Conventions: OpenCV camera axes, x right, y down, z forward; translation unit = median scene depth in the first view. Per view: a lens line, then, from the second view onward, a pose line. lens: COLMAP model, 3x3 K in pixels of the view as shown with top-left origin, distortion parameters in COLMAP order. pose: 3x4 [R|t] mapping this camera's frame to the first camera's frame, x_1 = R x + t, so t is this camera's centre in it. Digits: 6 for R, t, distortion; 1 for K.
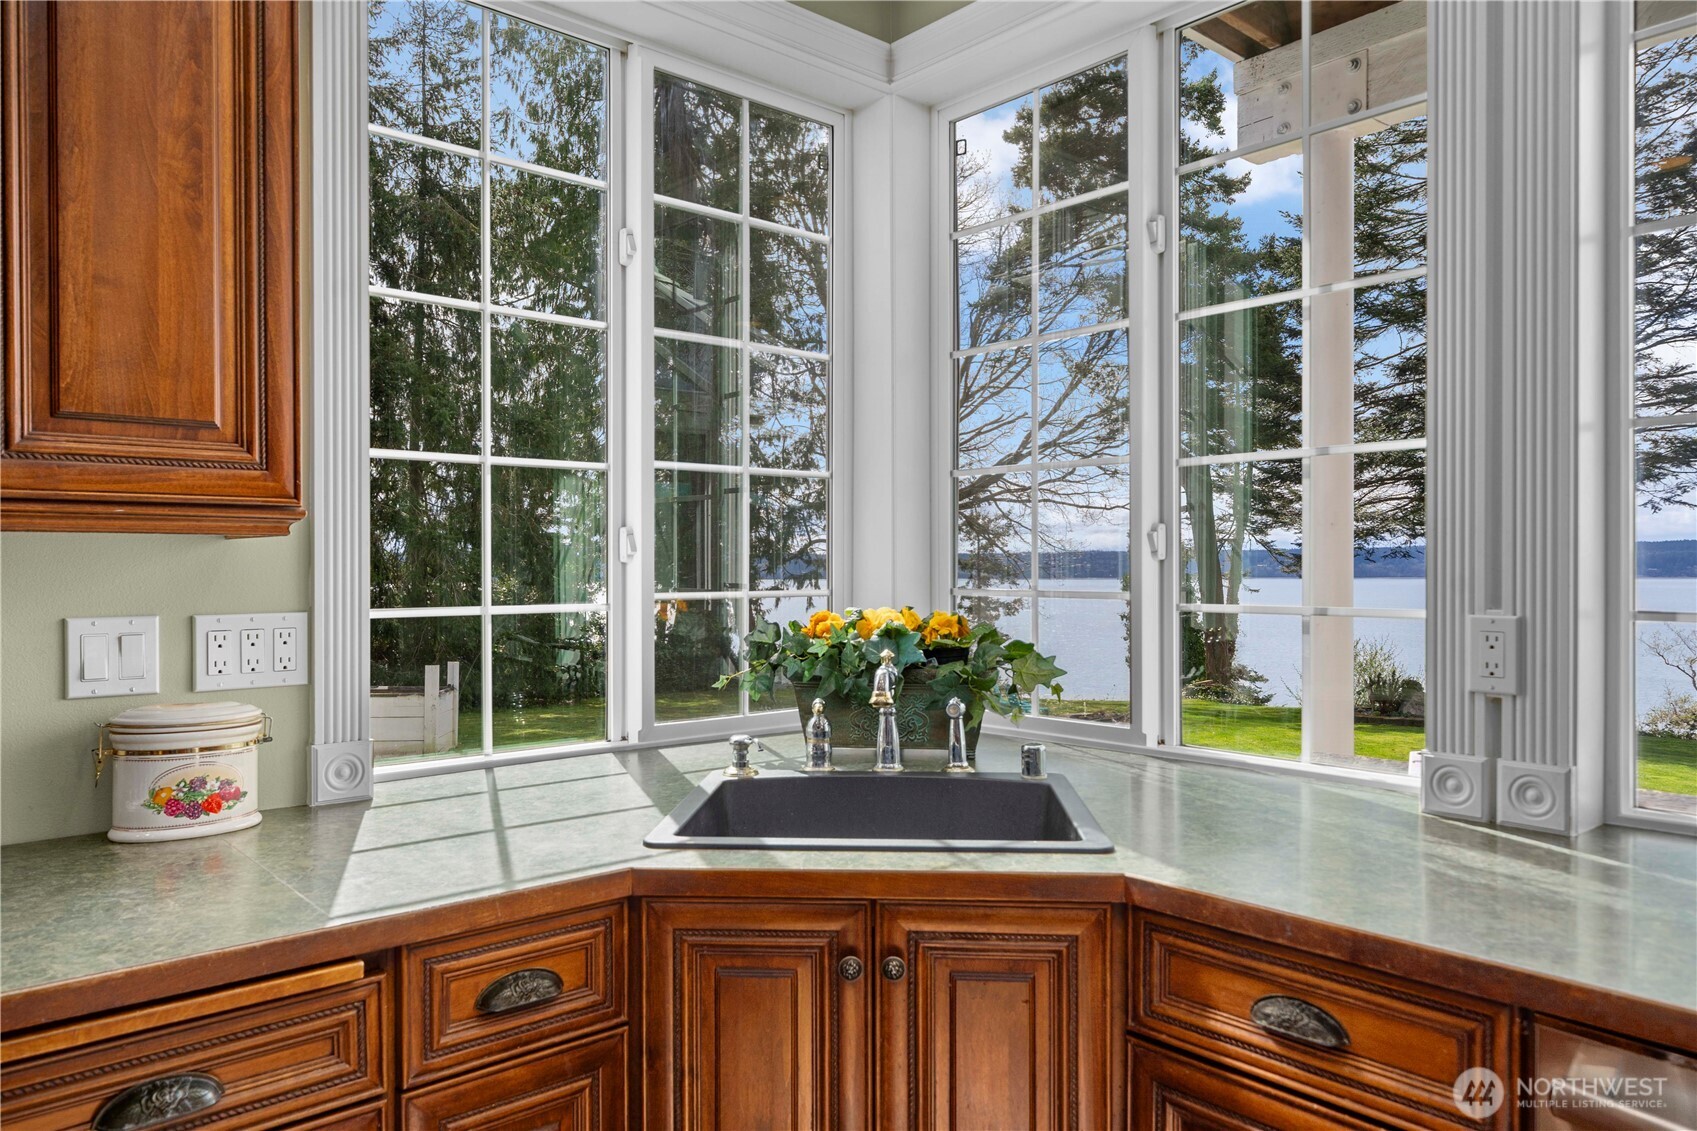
lens RADIAL K [[1154.9, 0, 839.8], [0, 1154.9, 572.9], [0, 0, 1]] dist [-0.003053, -0.002348]
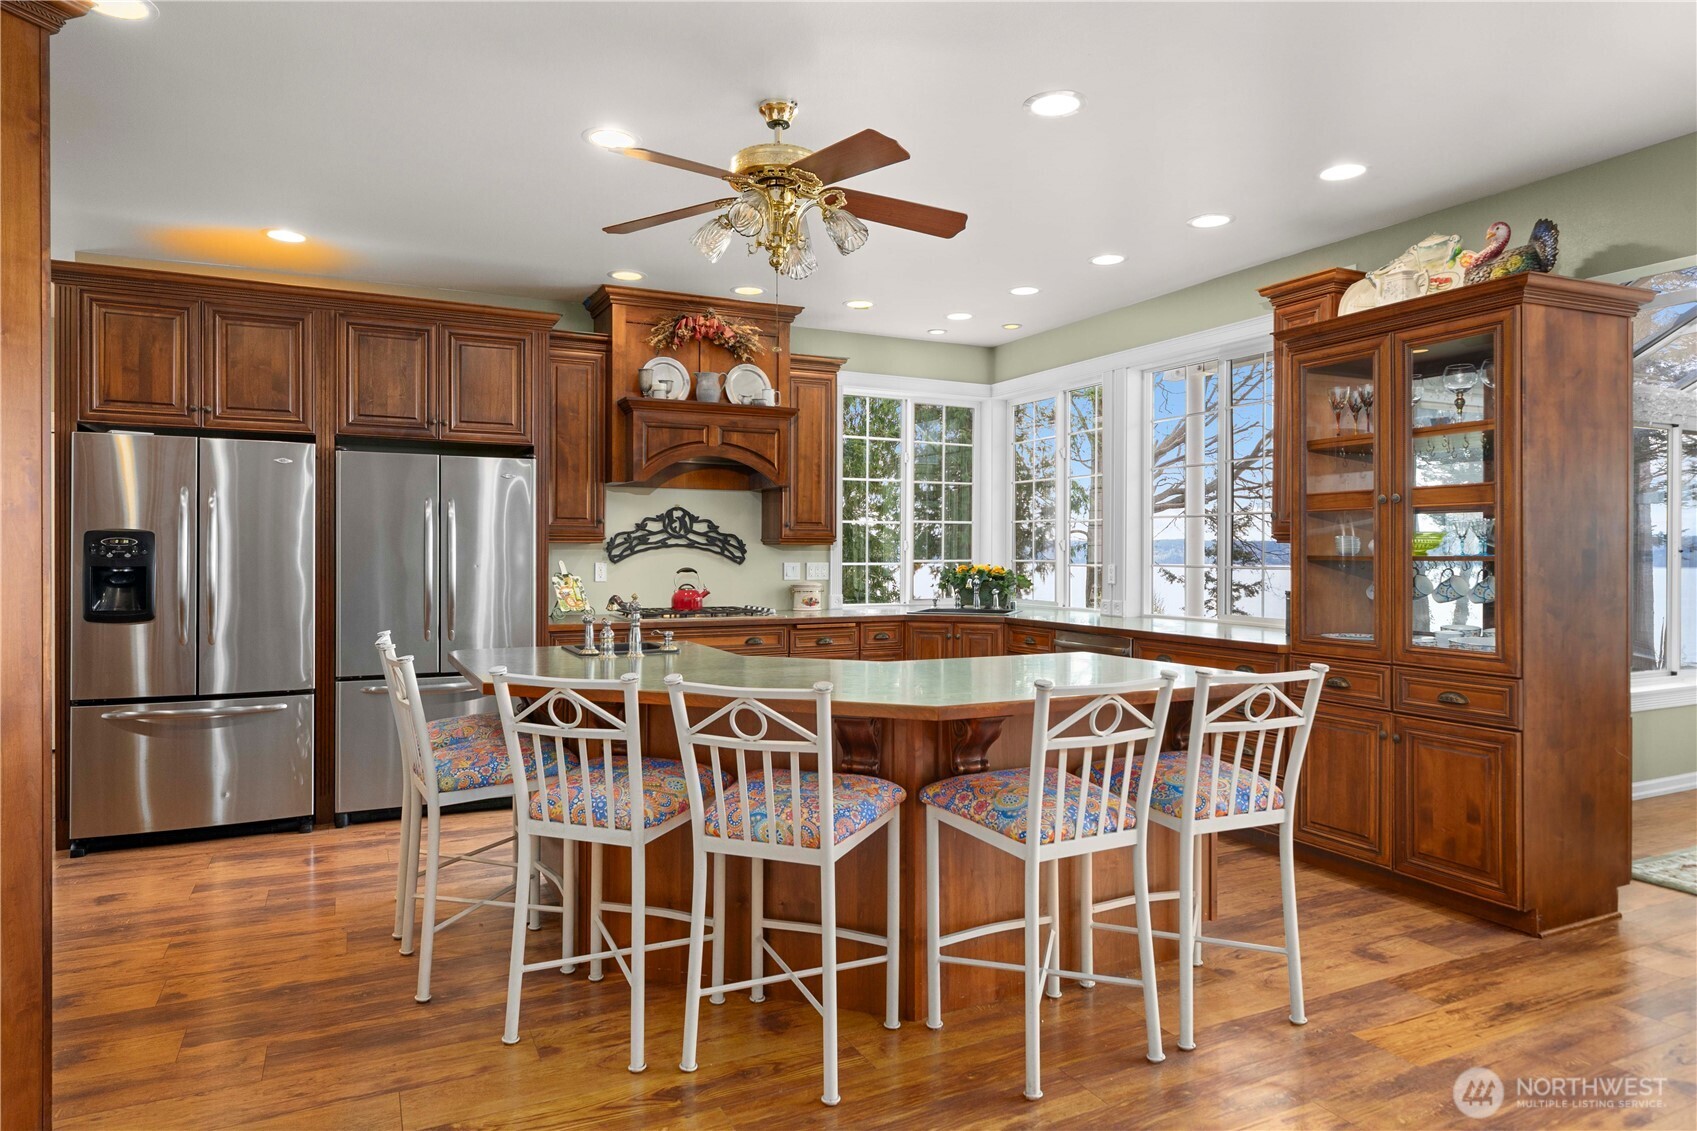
lens RADIAL K [[1004.4, 0, 844.4], [0, 1004.4, 555.8], [0, 0, 1]] dist [0.005353, 0.001675]
pose [[0.966793, 0.006654, -0.255474, 0.559243], [-0.007102, 0.999974, -0.000833, 0.012823], [0.255462, 0.002620, 0.966816, -2.684295]]
